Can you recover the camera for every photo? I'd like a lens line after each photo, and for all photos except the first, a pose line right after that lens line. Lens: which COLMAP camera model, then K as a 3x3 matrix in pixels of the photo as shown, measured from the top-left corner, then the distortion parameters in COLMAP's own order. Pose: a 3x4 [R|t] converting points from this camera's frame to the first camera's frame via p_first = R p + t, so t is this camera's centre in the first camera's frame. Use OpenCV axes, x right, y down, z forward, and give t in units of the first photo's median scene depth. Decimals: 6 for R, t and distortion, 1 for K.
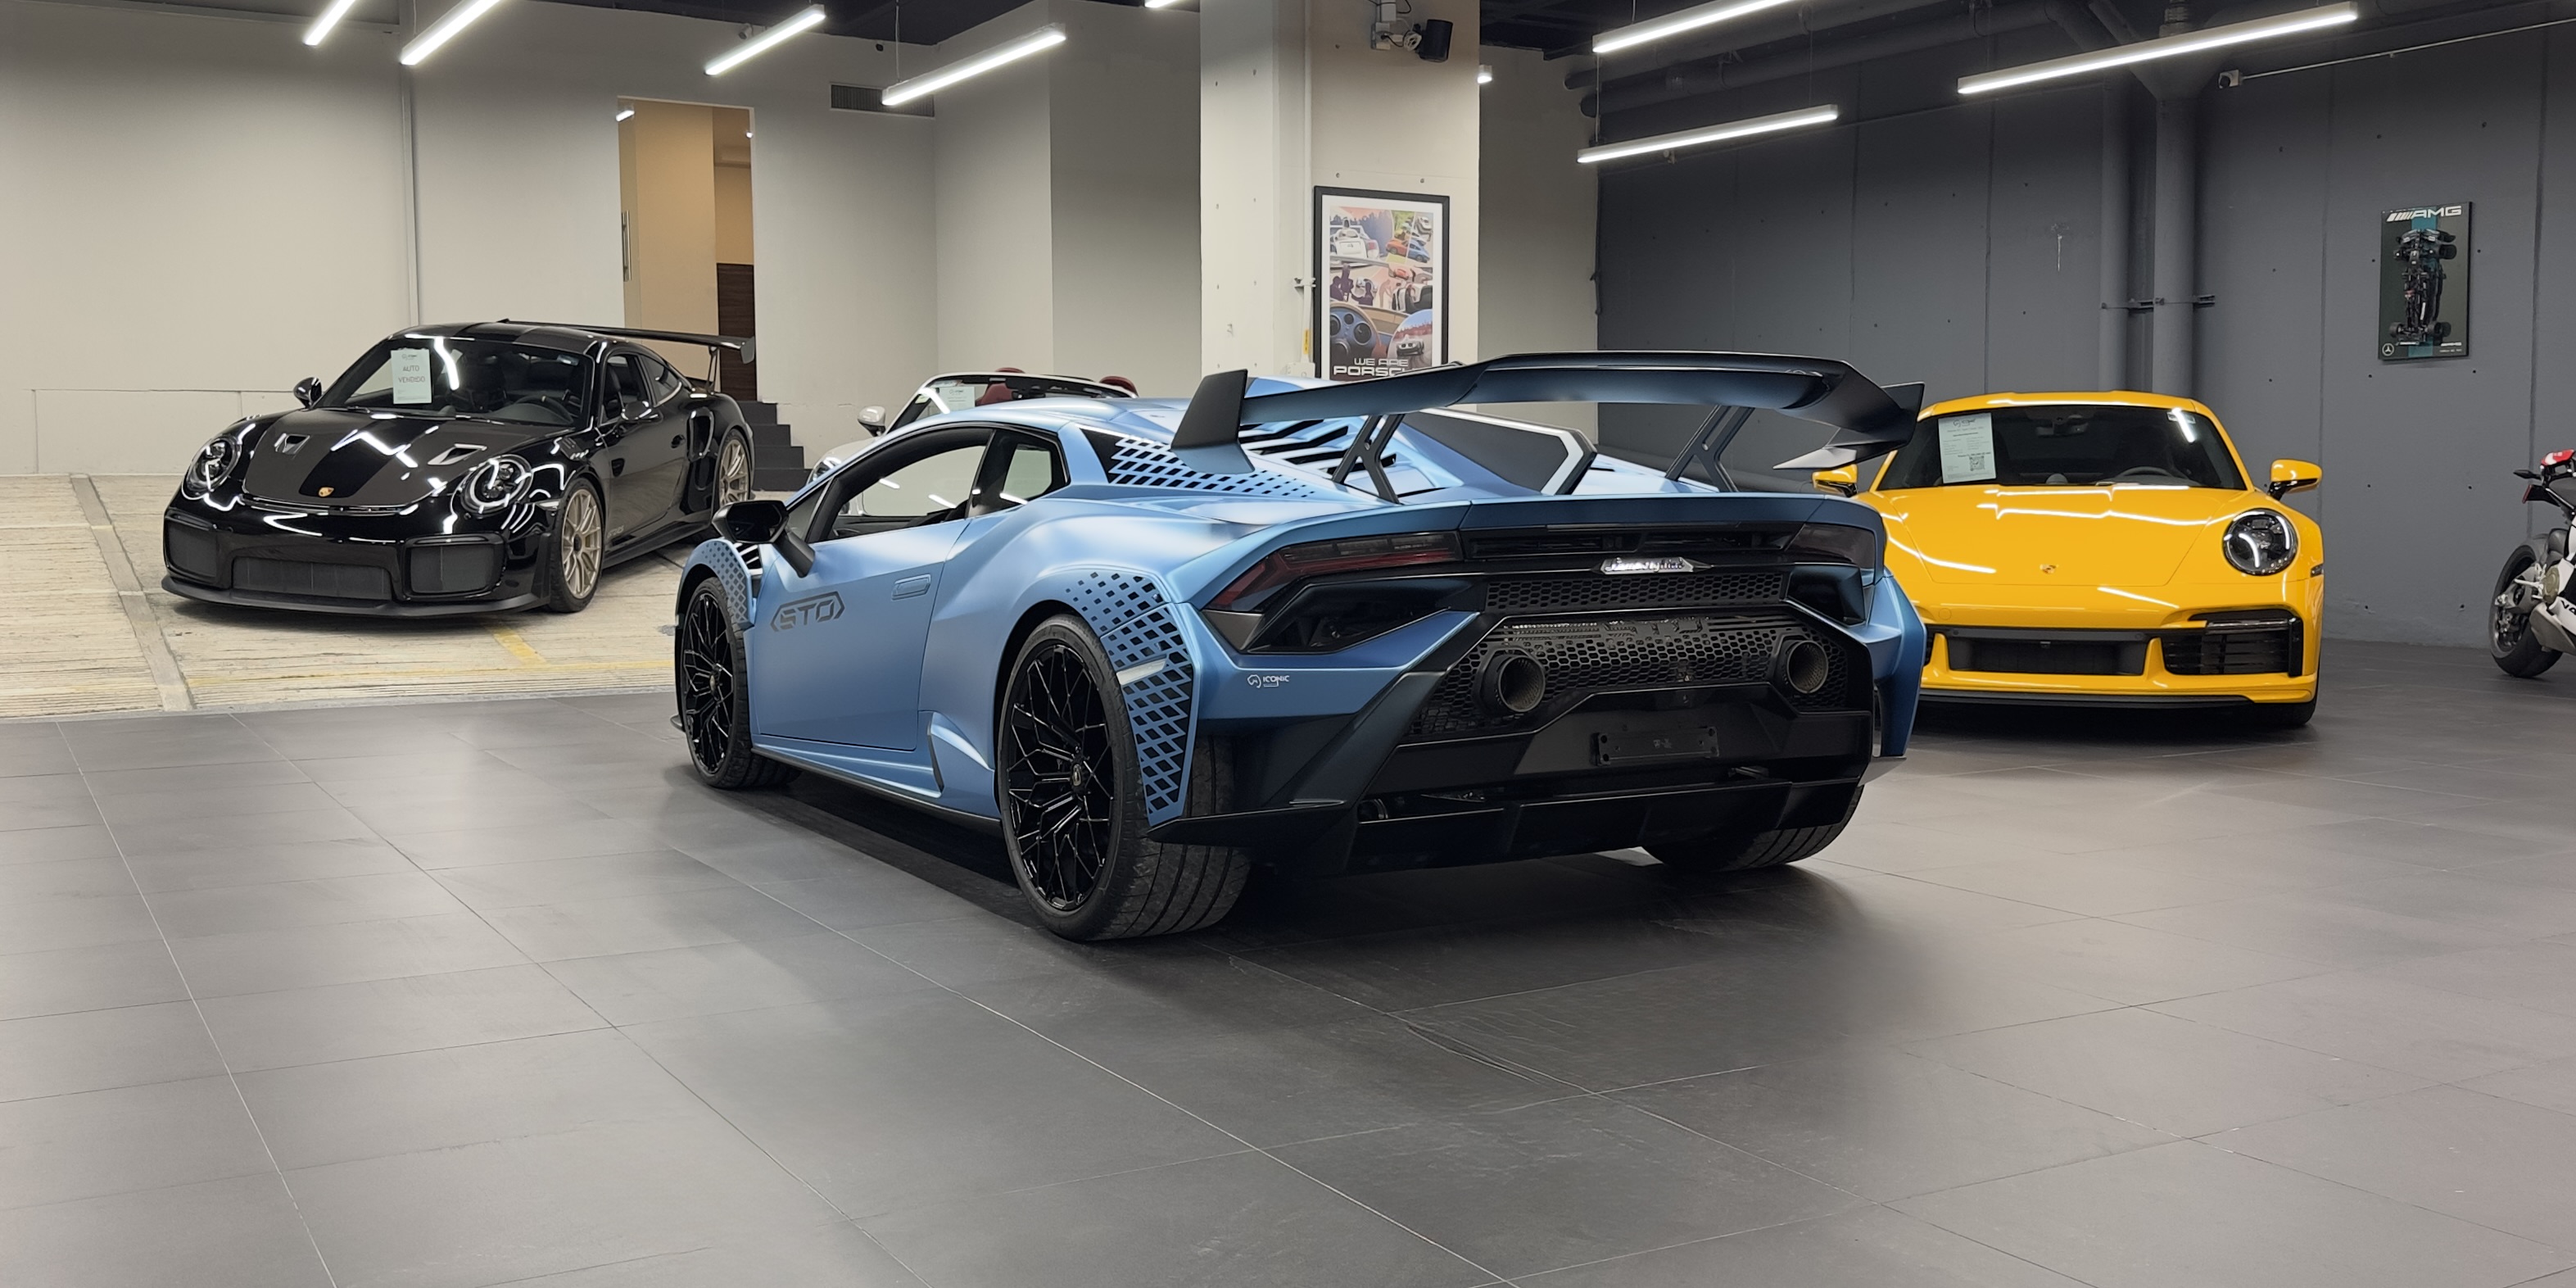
lens RADIAL K [[2398.4, 0, 1144.0], [0, 2398.4, 645.3], [0, 0, 1]] dist [0.194575, 0.008483]
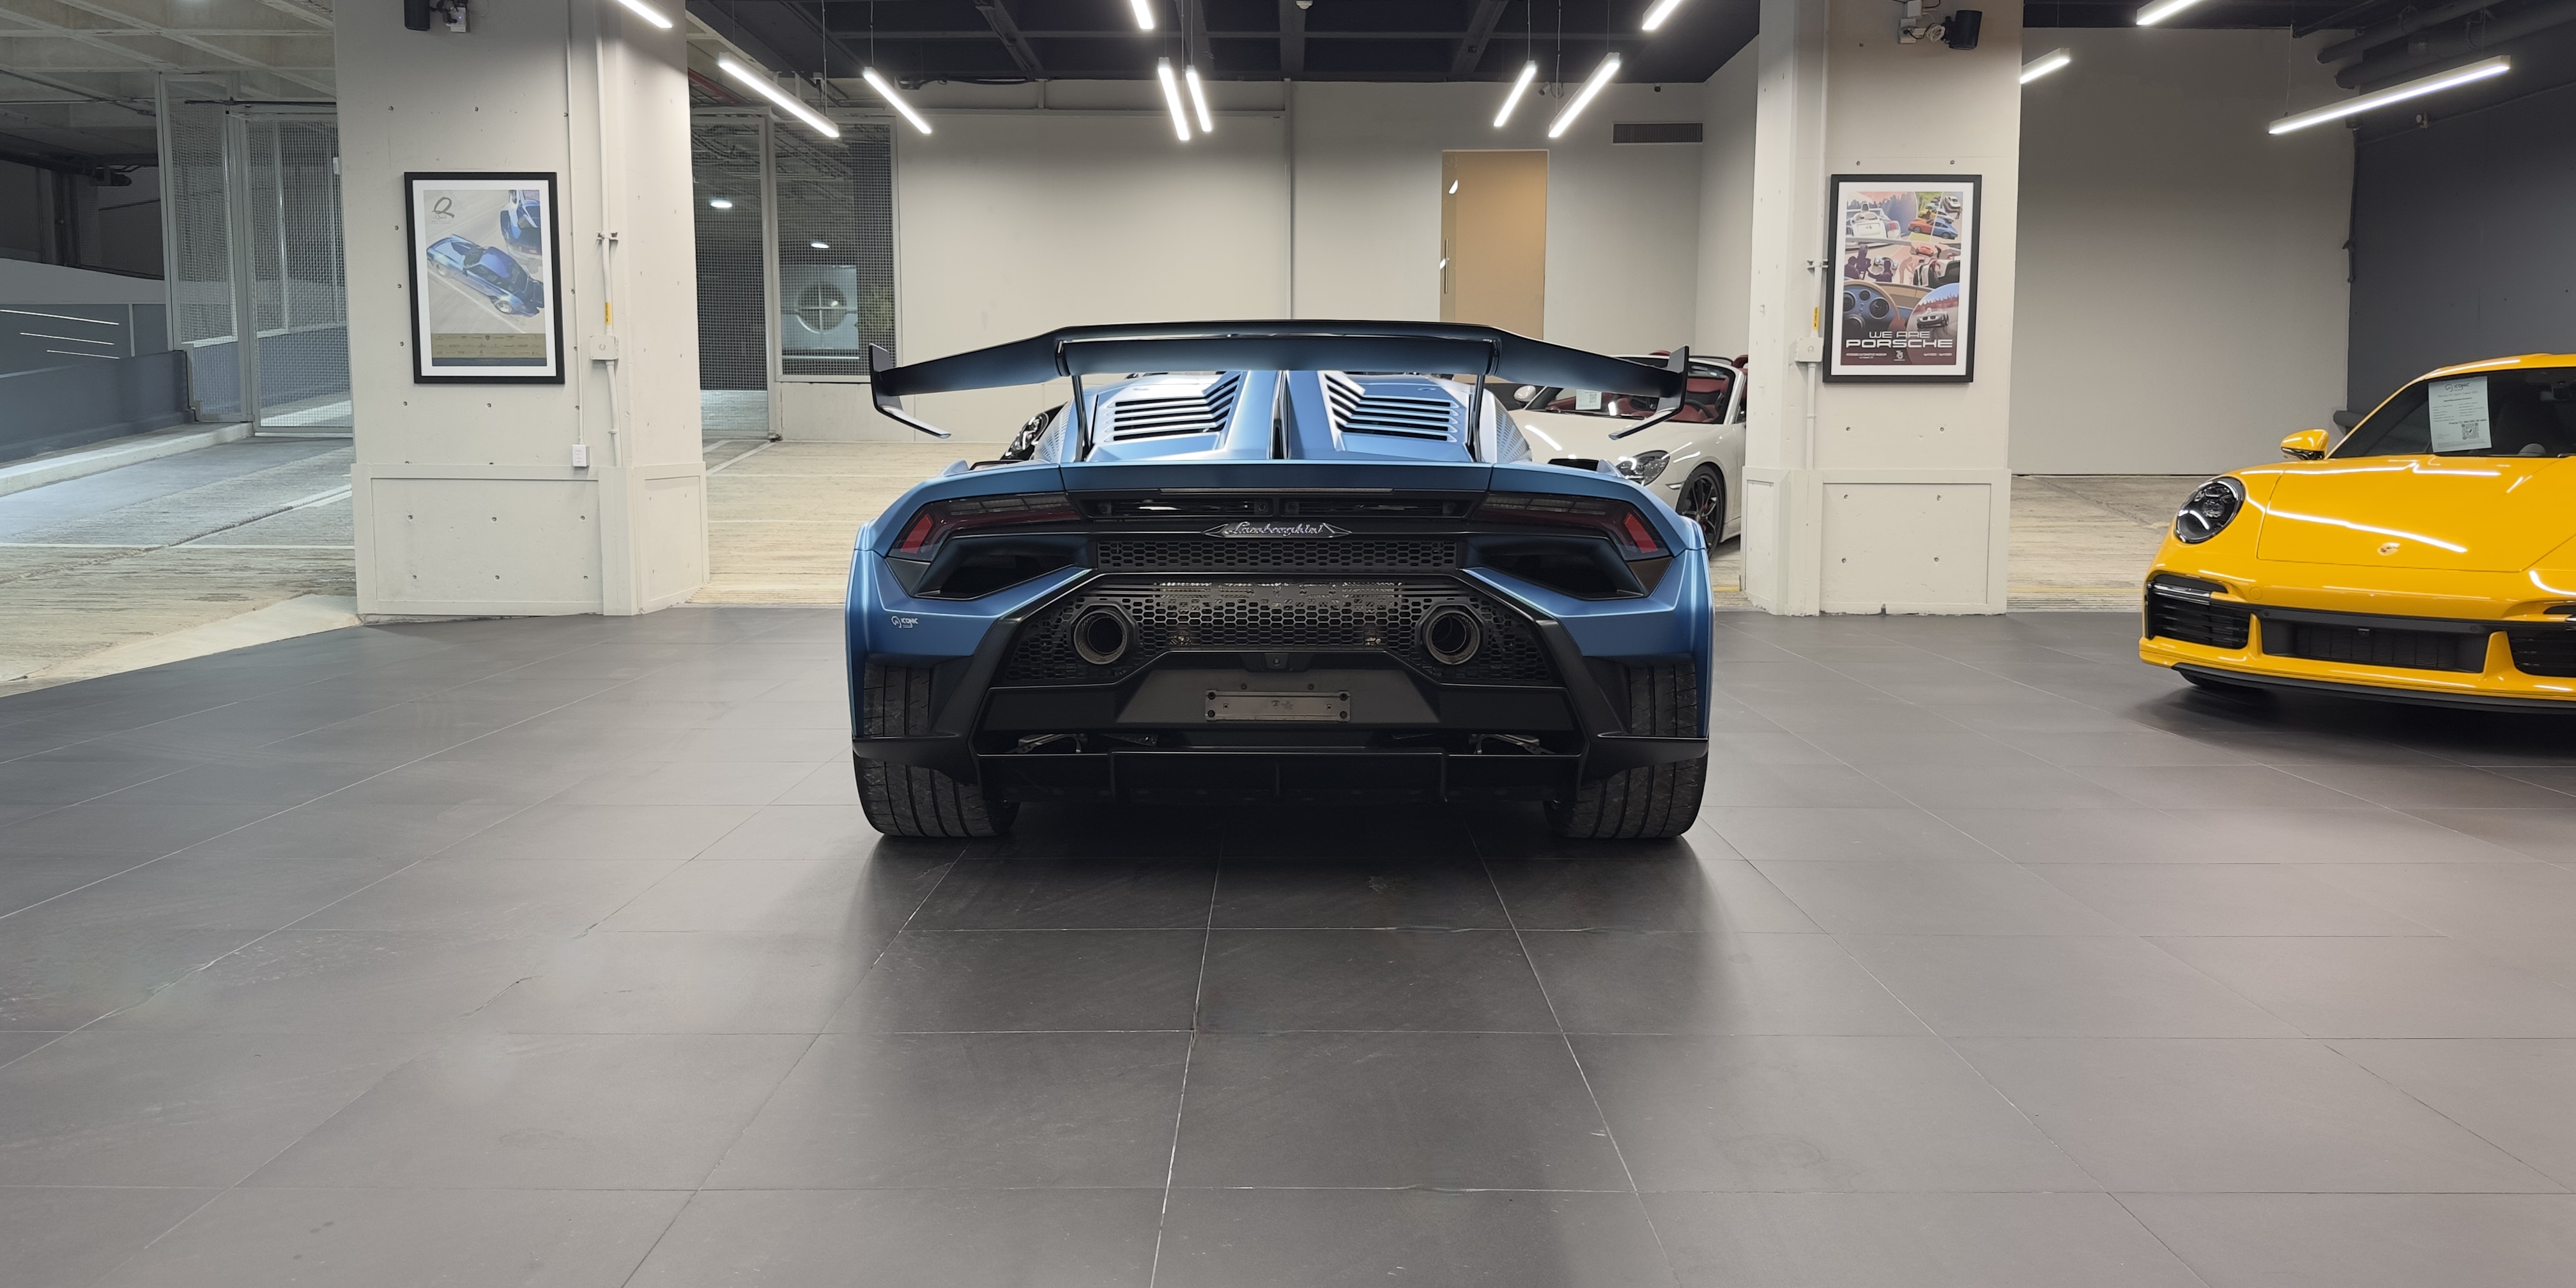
lens RADIAL K [[1812.5, 0, 1282.7], [0, 1812.5, 617.2], [0, 0, 1]] dist [0.003229, 0.002093]
pose [[0.843862, 0.052068, -0.534027, 0.306041], [-0.038136, 0.998584, 0.037101, -0.012140], [0.535203, -0.010943, 0.844653, 0.176527]]
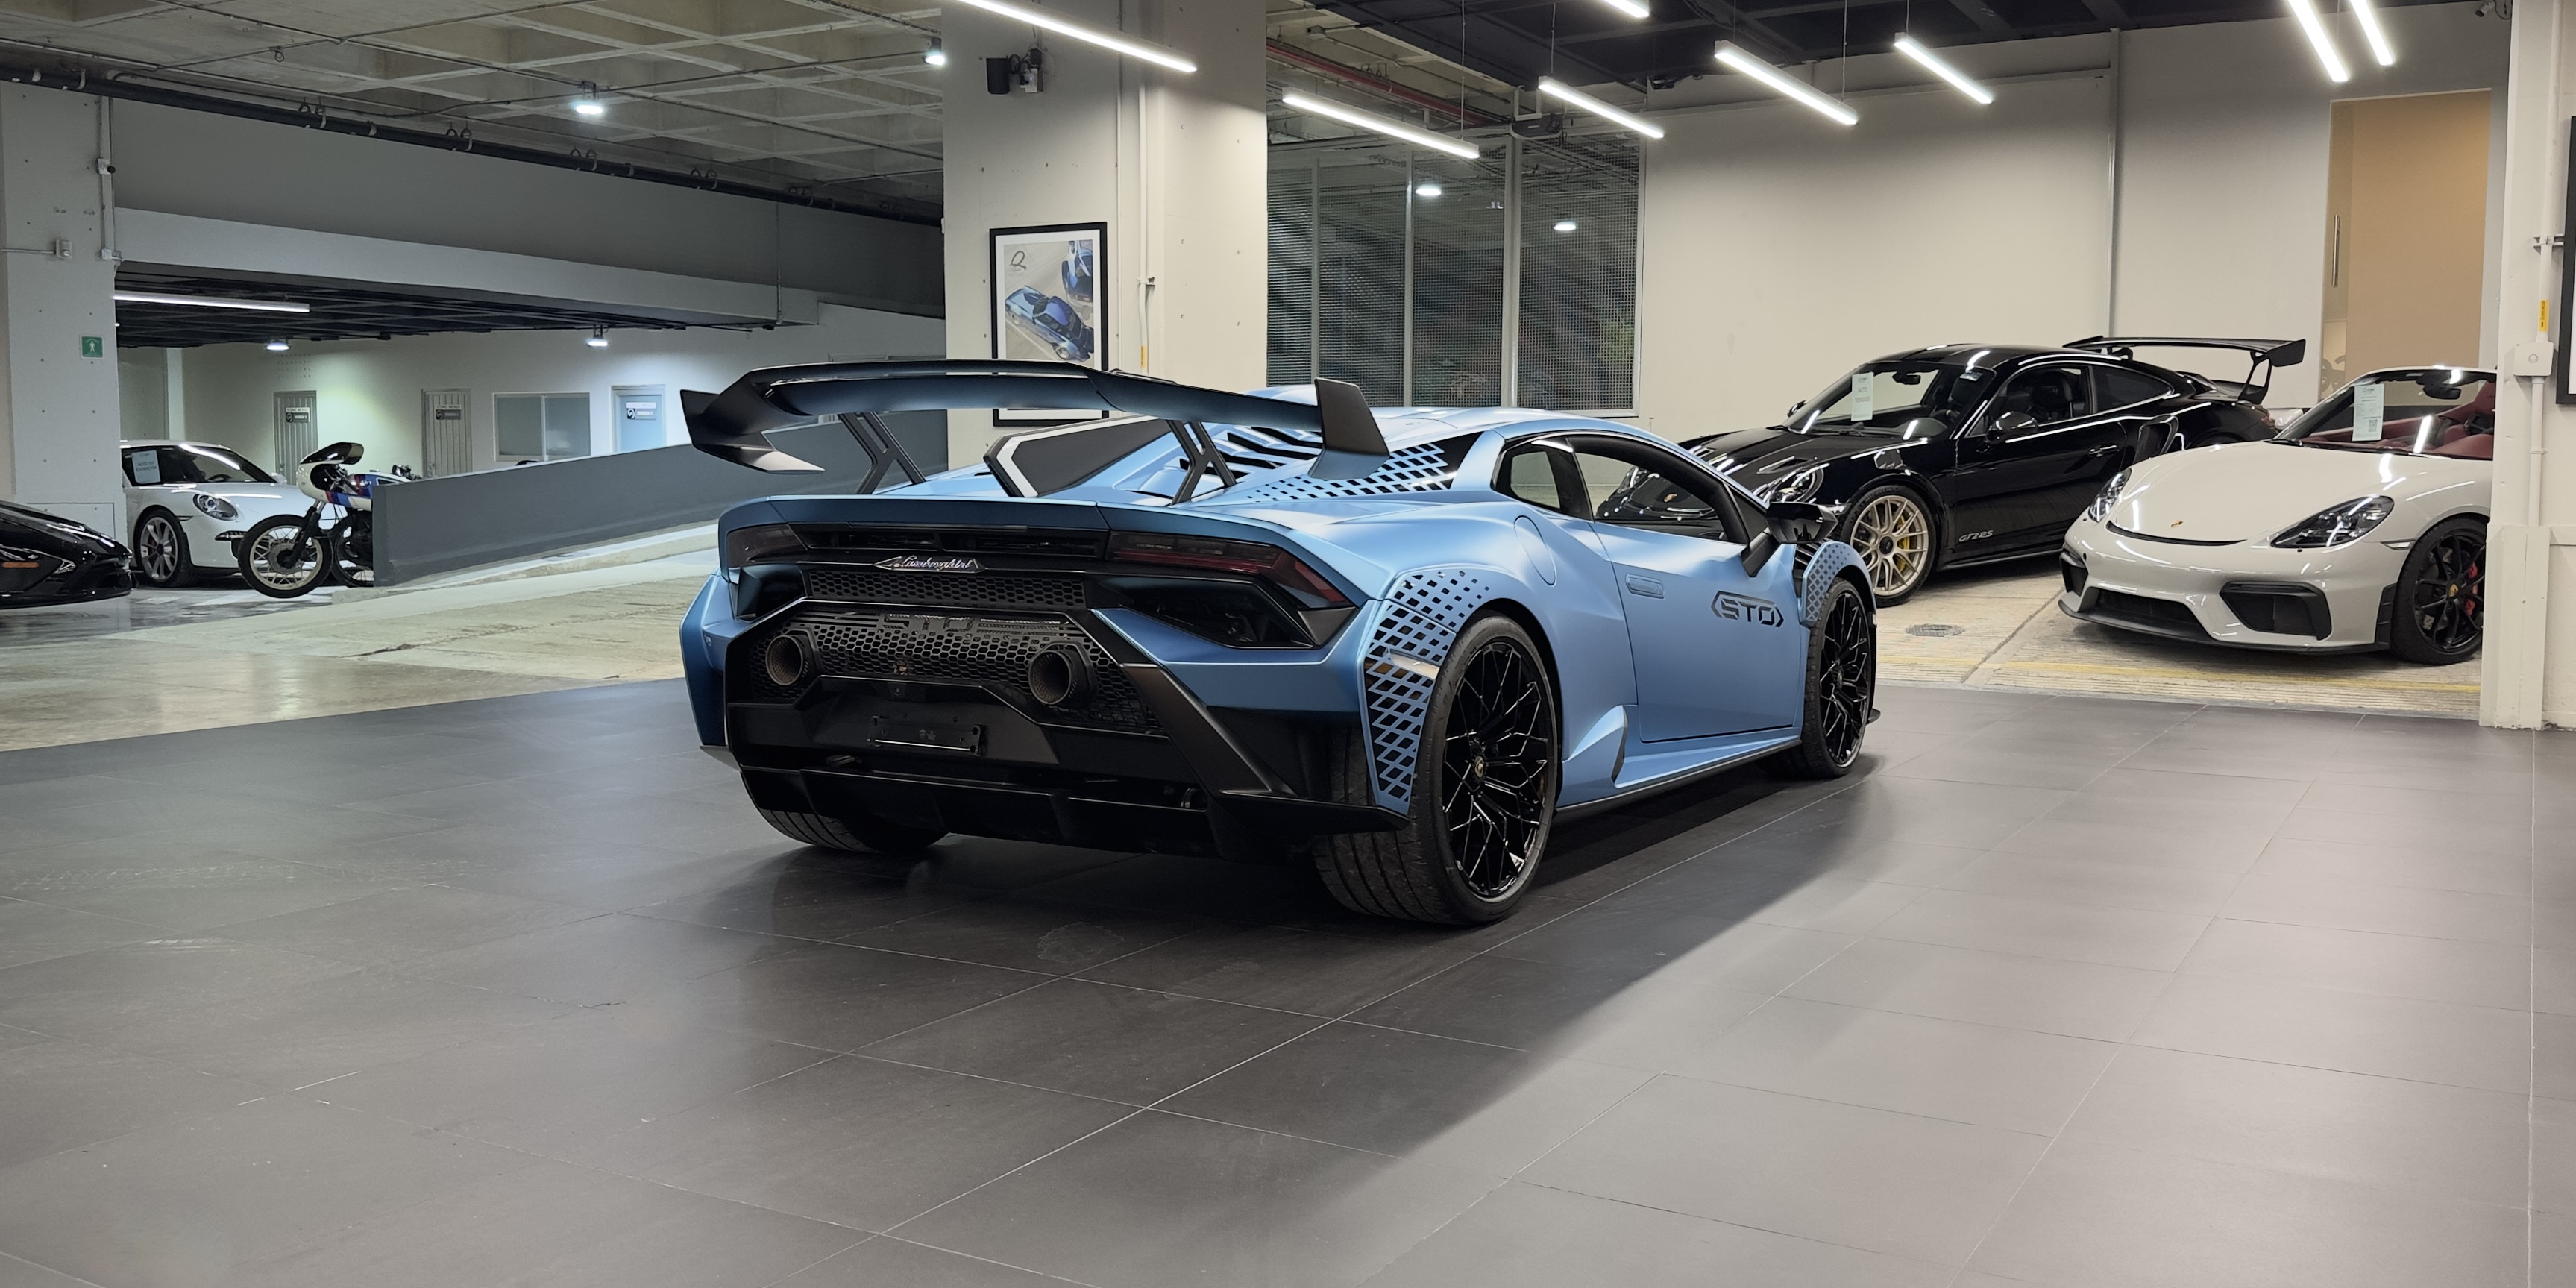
lens RADIAL K [[2128.8, 0, 1315.8], [0, 2128.8, 635.5], [0, 0, 1]] dist [0.259584, -0.583495]
pose [[0.438589, 0.067015, -0.896186, 0.559704], [-0.068786, 0.996794, 0.040875, -0.025668], [0.896051, 0.043718, 0.441793, 0.360977]]
